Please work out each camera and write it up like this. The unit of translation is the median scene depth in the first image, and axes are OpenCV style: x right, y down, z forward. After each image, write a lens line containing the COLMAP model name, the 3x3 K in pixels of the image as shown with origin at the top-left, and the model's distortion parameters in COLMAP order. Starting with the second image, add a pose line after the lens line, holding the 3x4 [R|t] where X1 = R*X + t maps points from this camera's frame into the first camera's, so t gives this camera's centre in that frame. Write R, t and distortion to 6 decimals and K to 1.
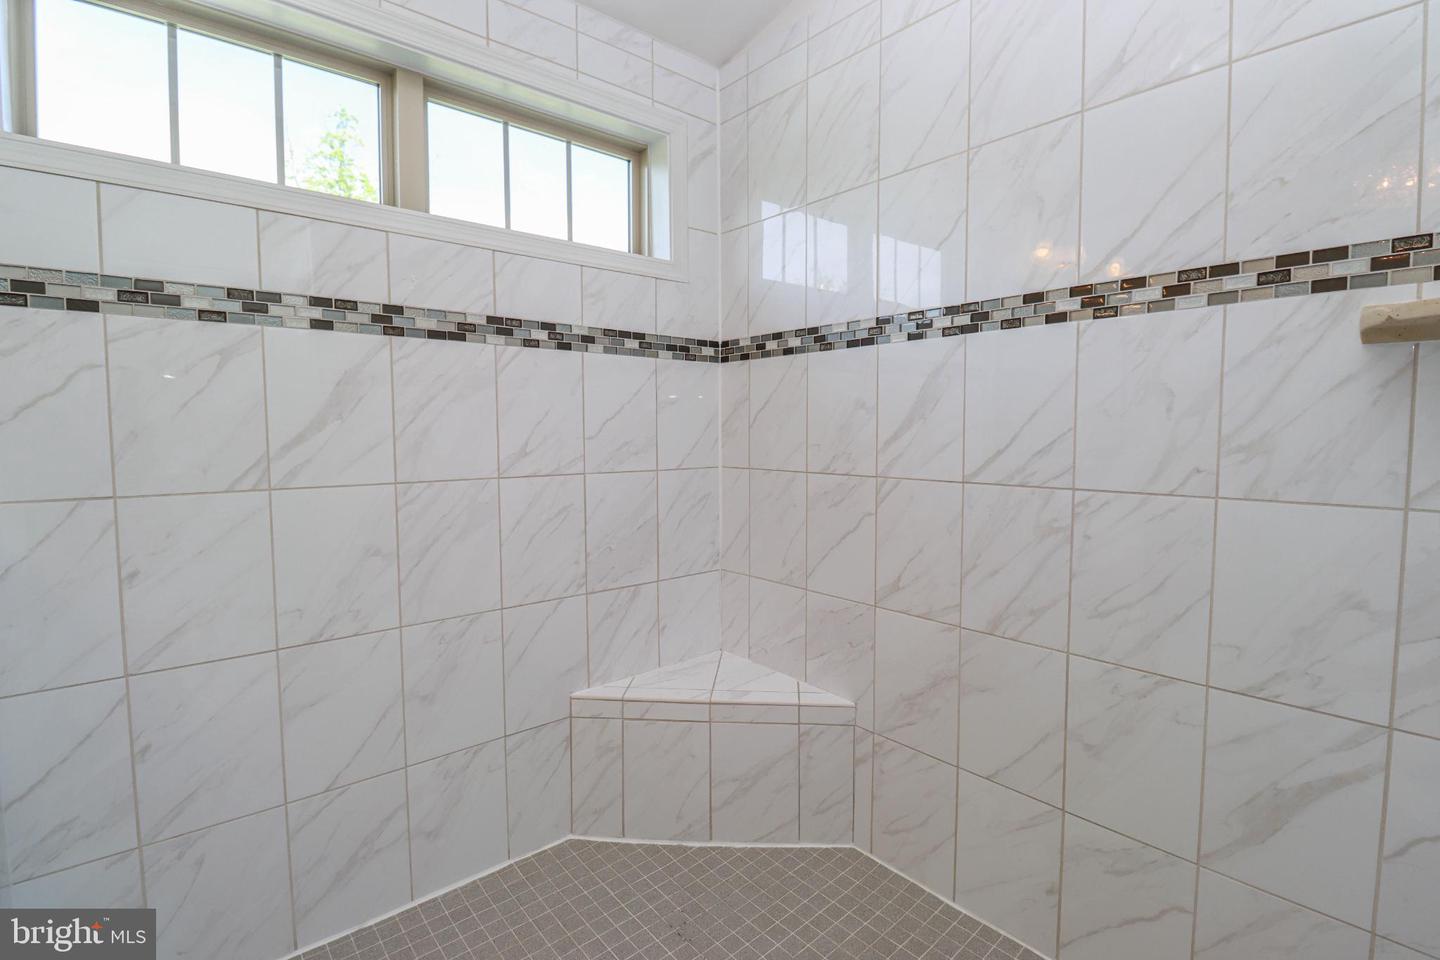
lens RADIAL K [[685.3, 0, 725.7], [0, 685.3, 481.7], [0, 0, 1]] dist [-0.011256, -0.000861]
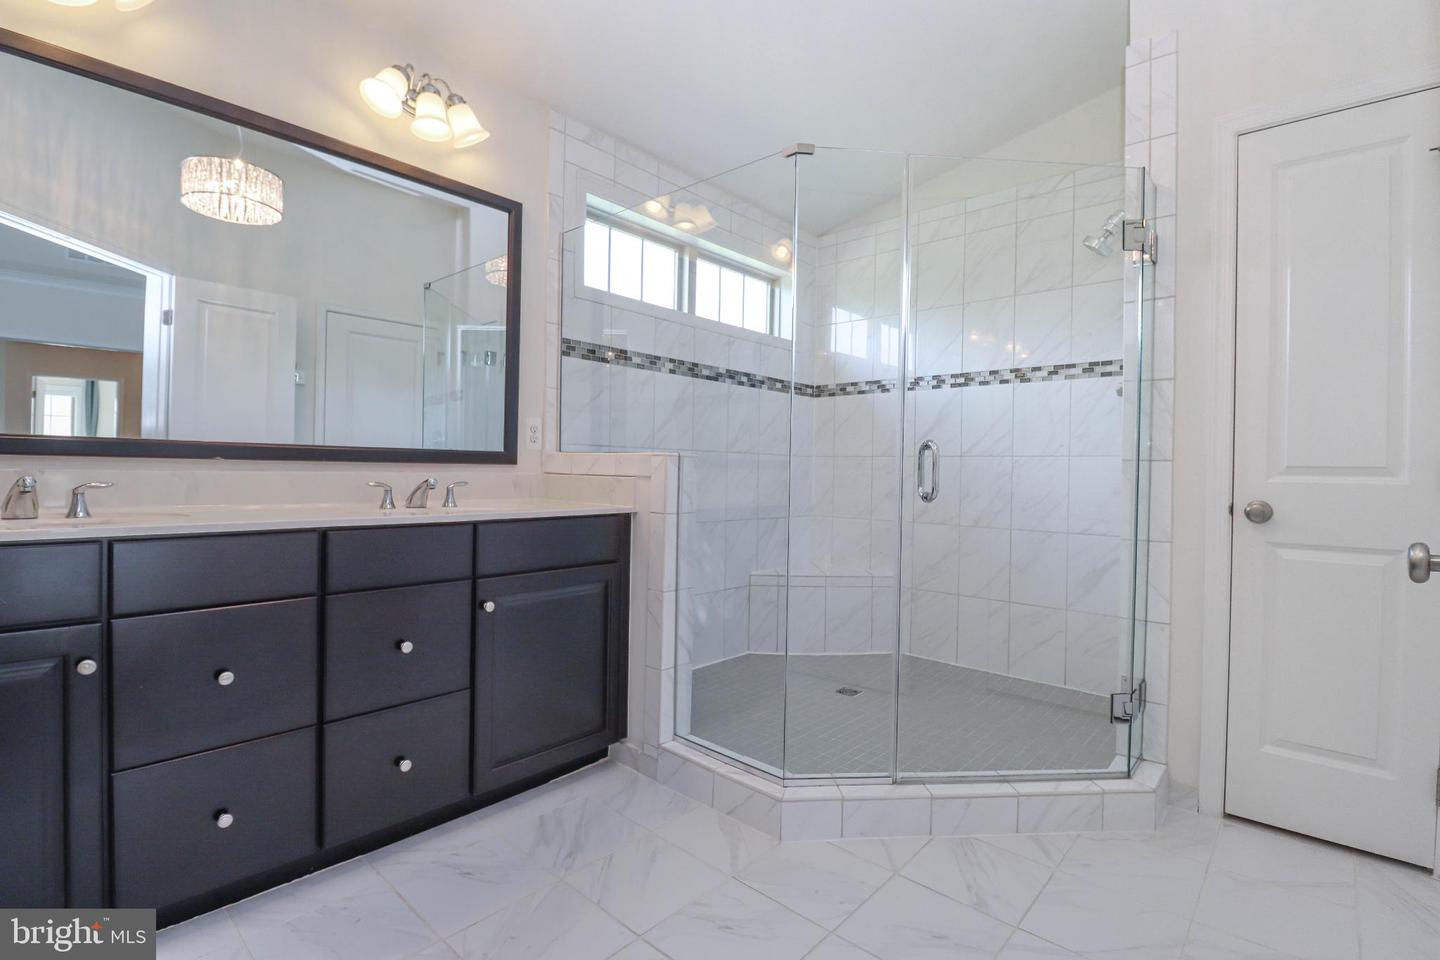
lens RADIAL K [[665.7, 0, 728.9], [0, 665.7, 479.1], [0, 0, 1]] dist [0.000914, -0.012493]
pose [[0.992146, 0.018764, 0.123667, -0.592638], [-0.011376, 0.998123, -0.060176, 0.195416], [-0.124564, 0.058296, 0.990498, -0.909291]]
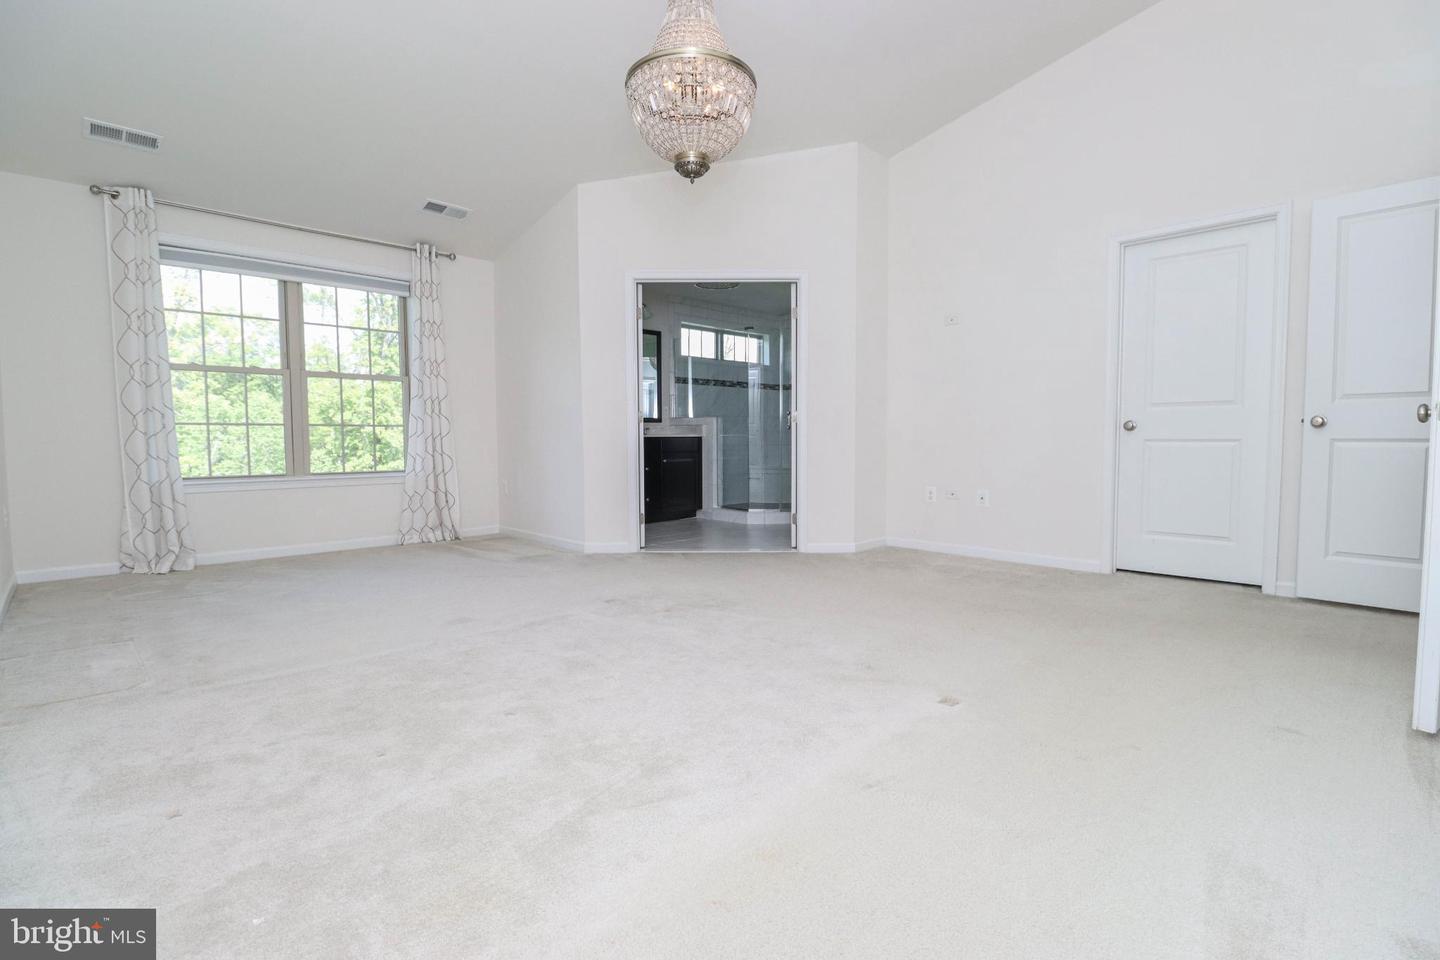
lens RADIAL K [[665.7, 0, 728.9], [0, 665.7, 479.1], [0, 0, 1]] dist [0.000914, -0.012493]
pose [[0.998519, -0.004773, 0.054200, -0.677145], [0.005386, 0.999923, -0.011172, 0.485310], [-0.054143, 0.011448, 0.998468, -3.619916]]
